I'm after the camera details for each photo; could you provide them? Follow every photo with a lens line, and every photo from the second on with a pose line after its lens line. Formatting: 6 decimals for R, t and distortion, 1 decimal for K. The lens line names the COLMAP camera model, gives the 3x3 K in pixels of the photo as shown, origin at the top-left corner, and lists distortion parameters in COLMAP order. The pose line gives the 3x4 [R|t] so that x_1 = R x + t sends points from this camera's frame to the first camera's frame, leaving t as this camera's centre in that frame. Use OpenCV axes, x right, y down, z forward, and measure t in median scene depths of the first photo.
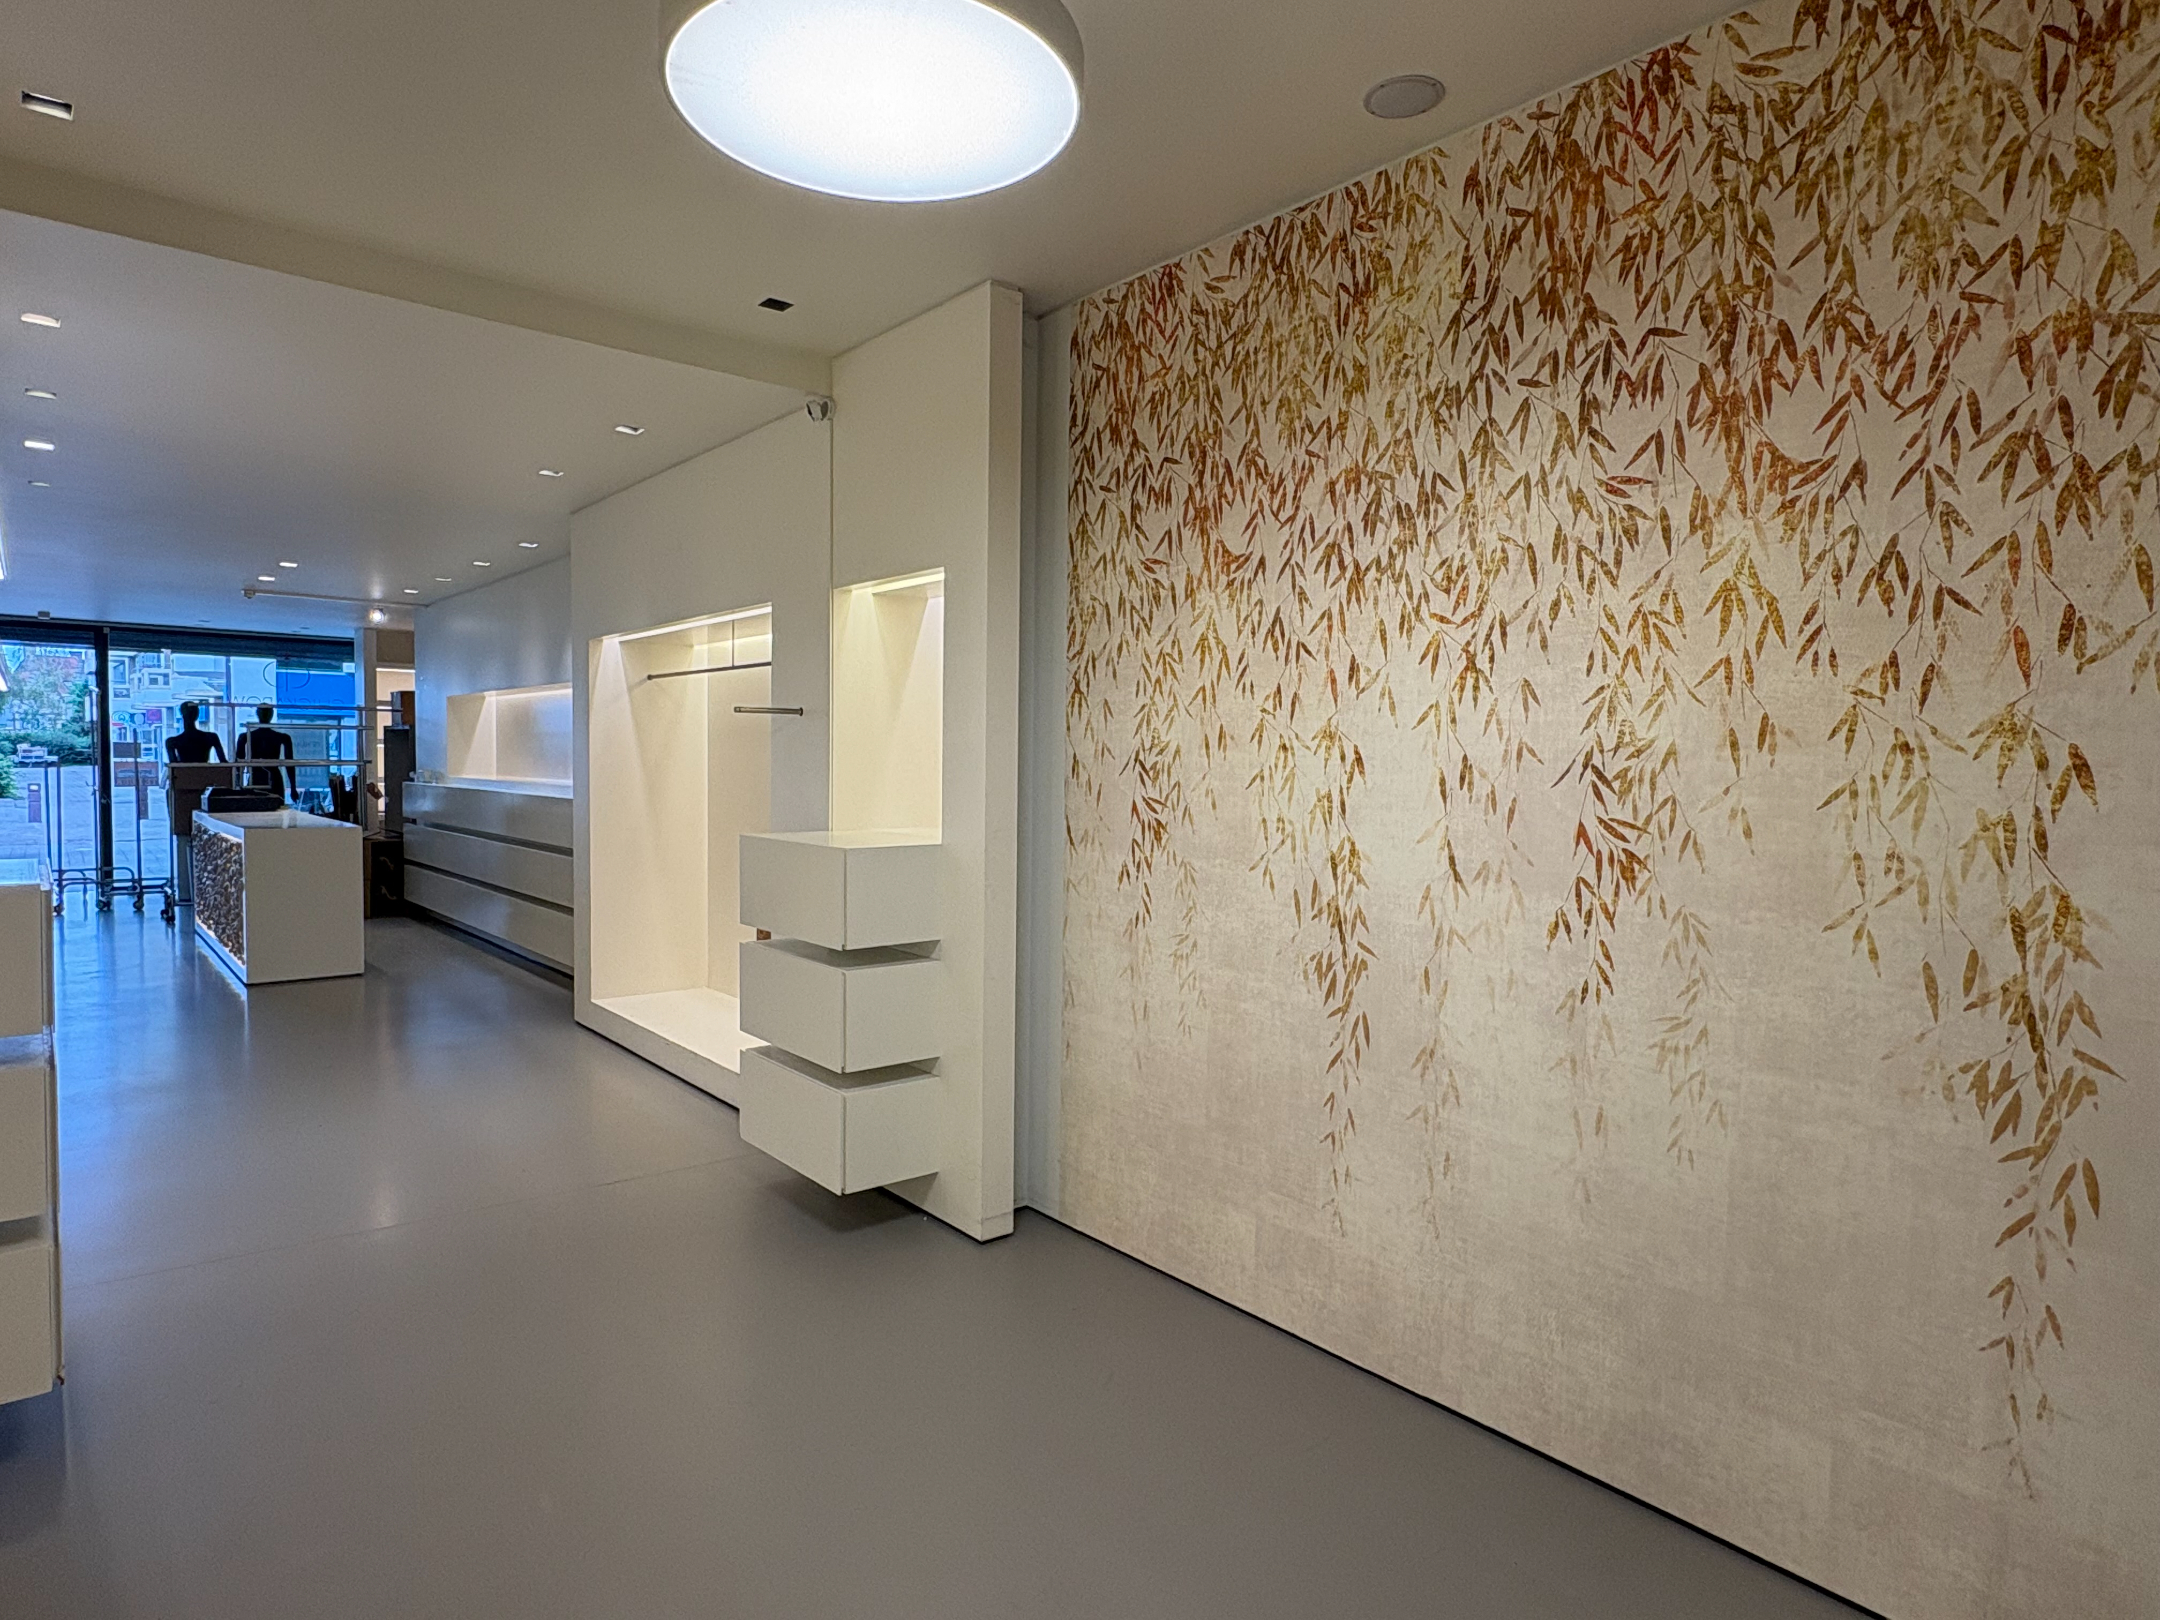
lens RADIAL K [[1224.5, 0, 1090.7], [0, 1224.5, 813.3], [0, 0, 1]] dist [0.012708, -0.000336]
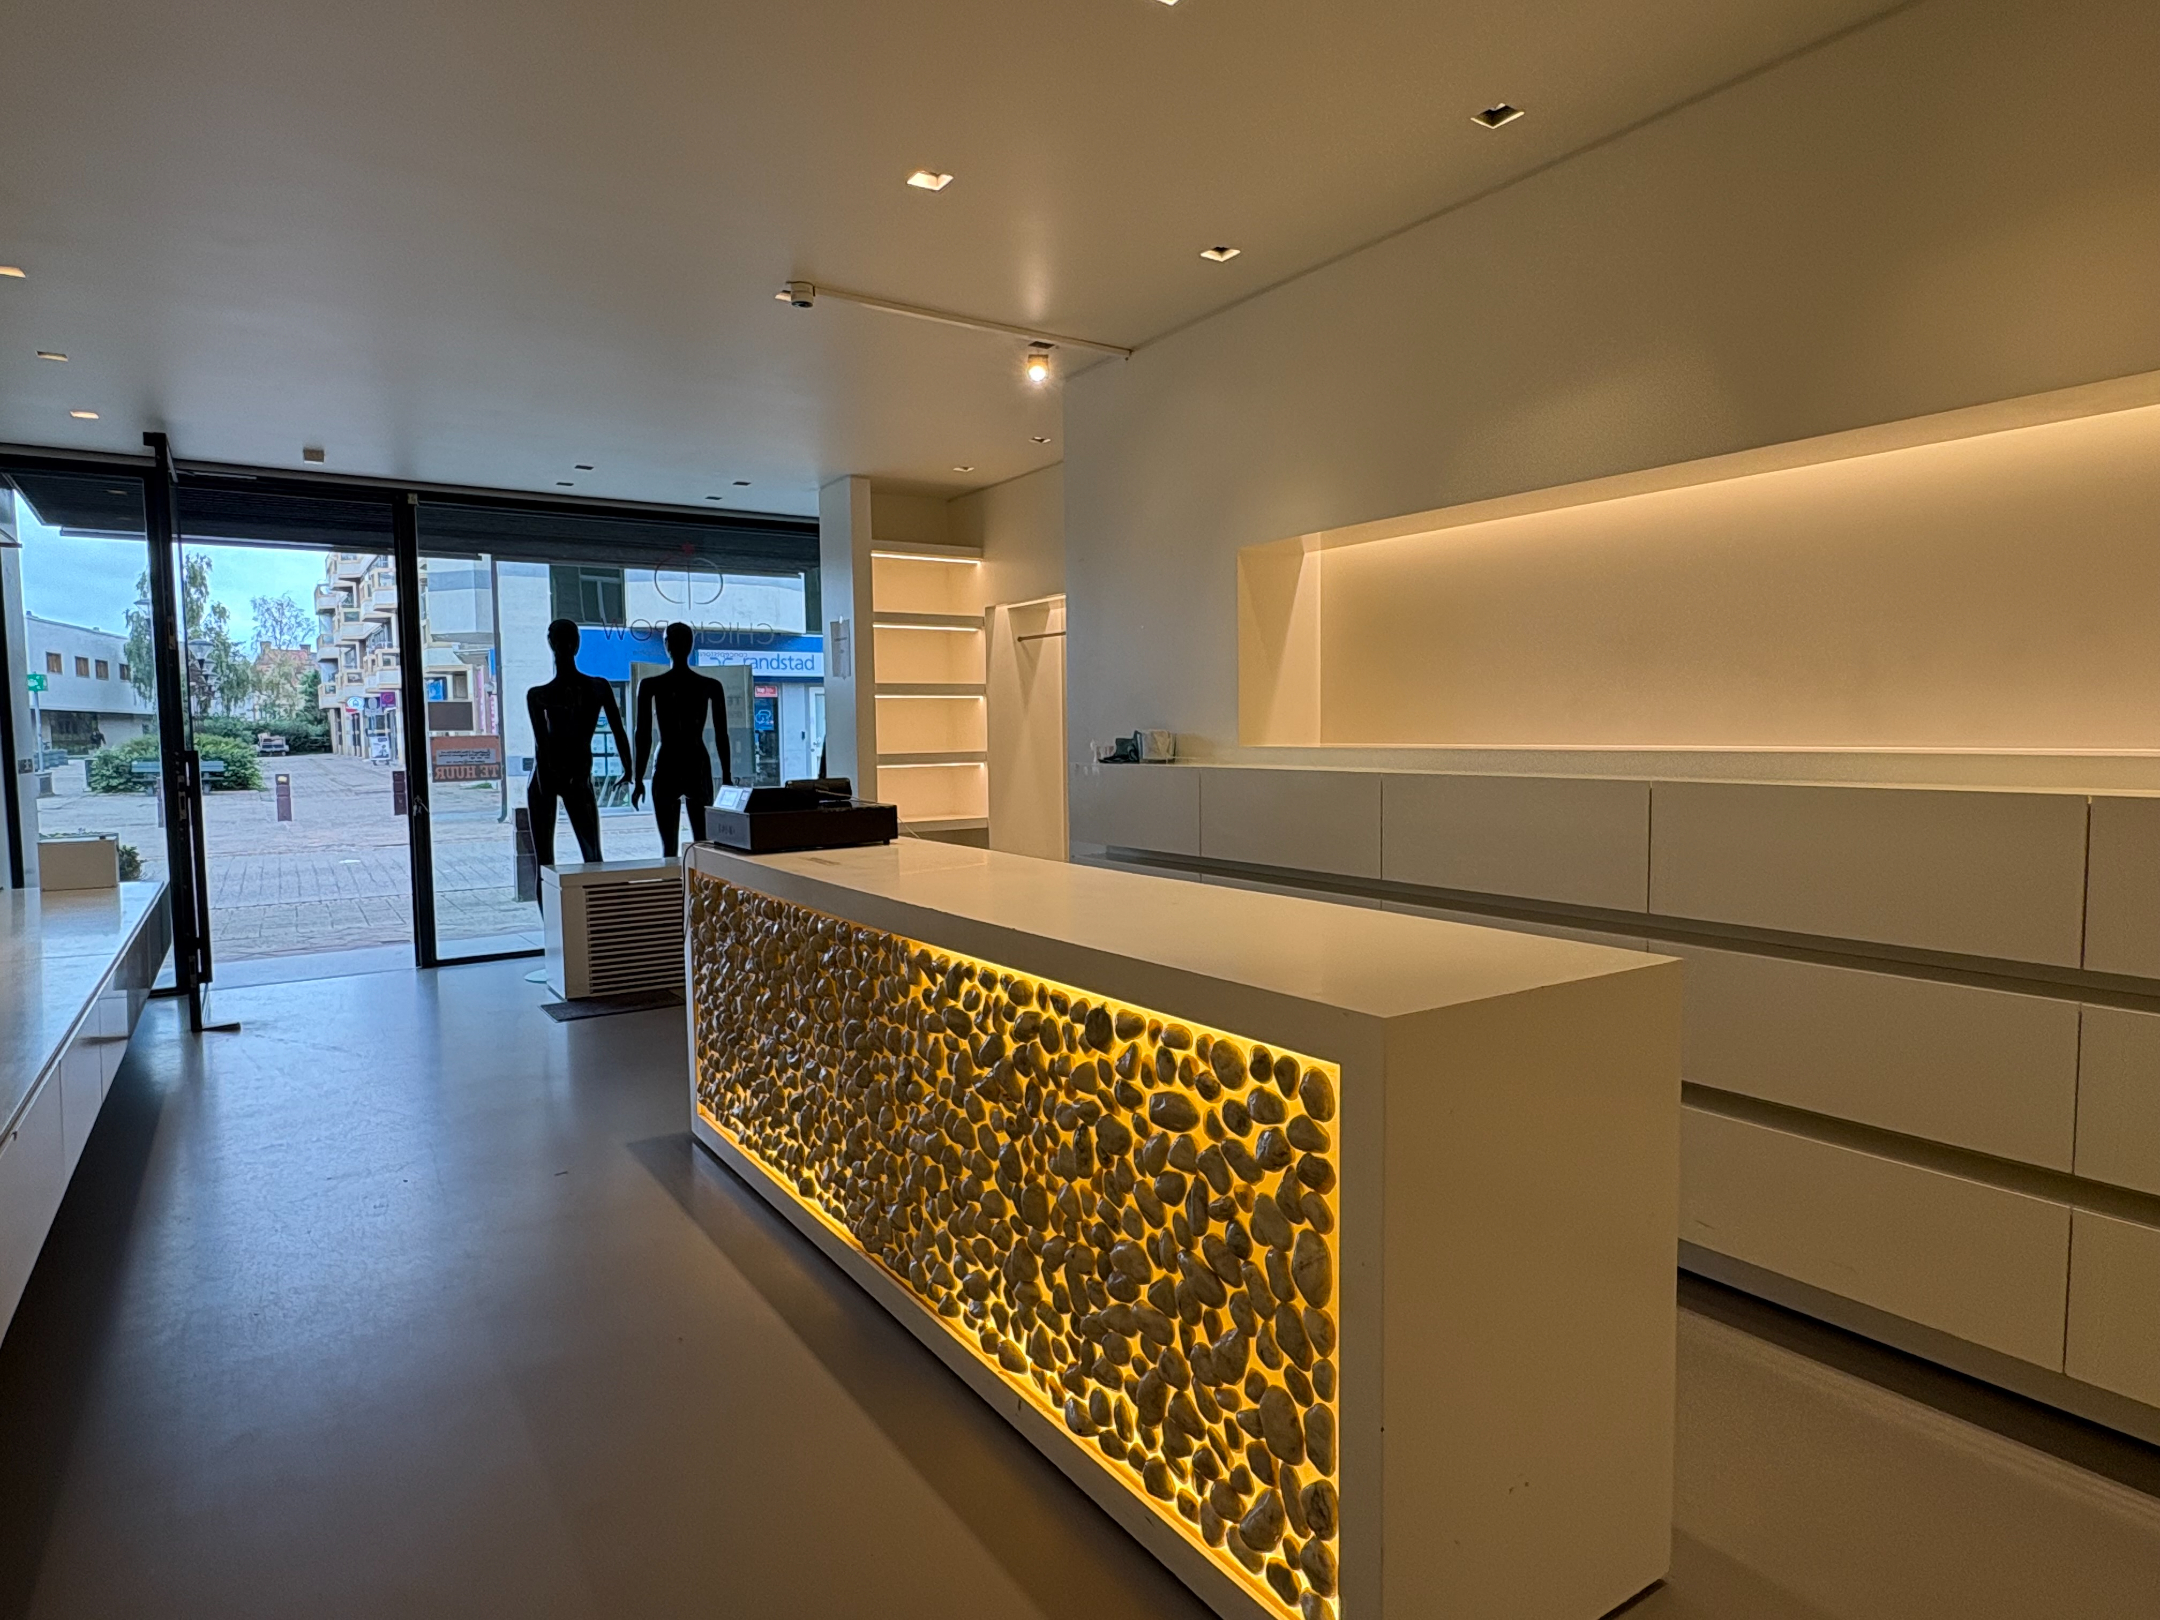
lens RADIAL K [[1242.6, 0, 1080.9], [0, 1242.6, 817.5], [0, 0, 1]] dist [0.000743, 0.001789]
pose [[0.991340, -0.013216, -0.130653, -0.108050], [0.016670, 0.999539, 0.025375, -0.003824], [0.130257, -0.027333, 0.991103, 0.121460]]
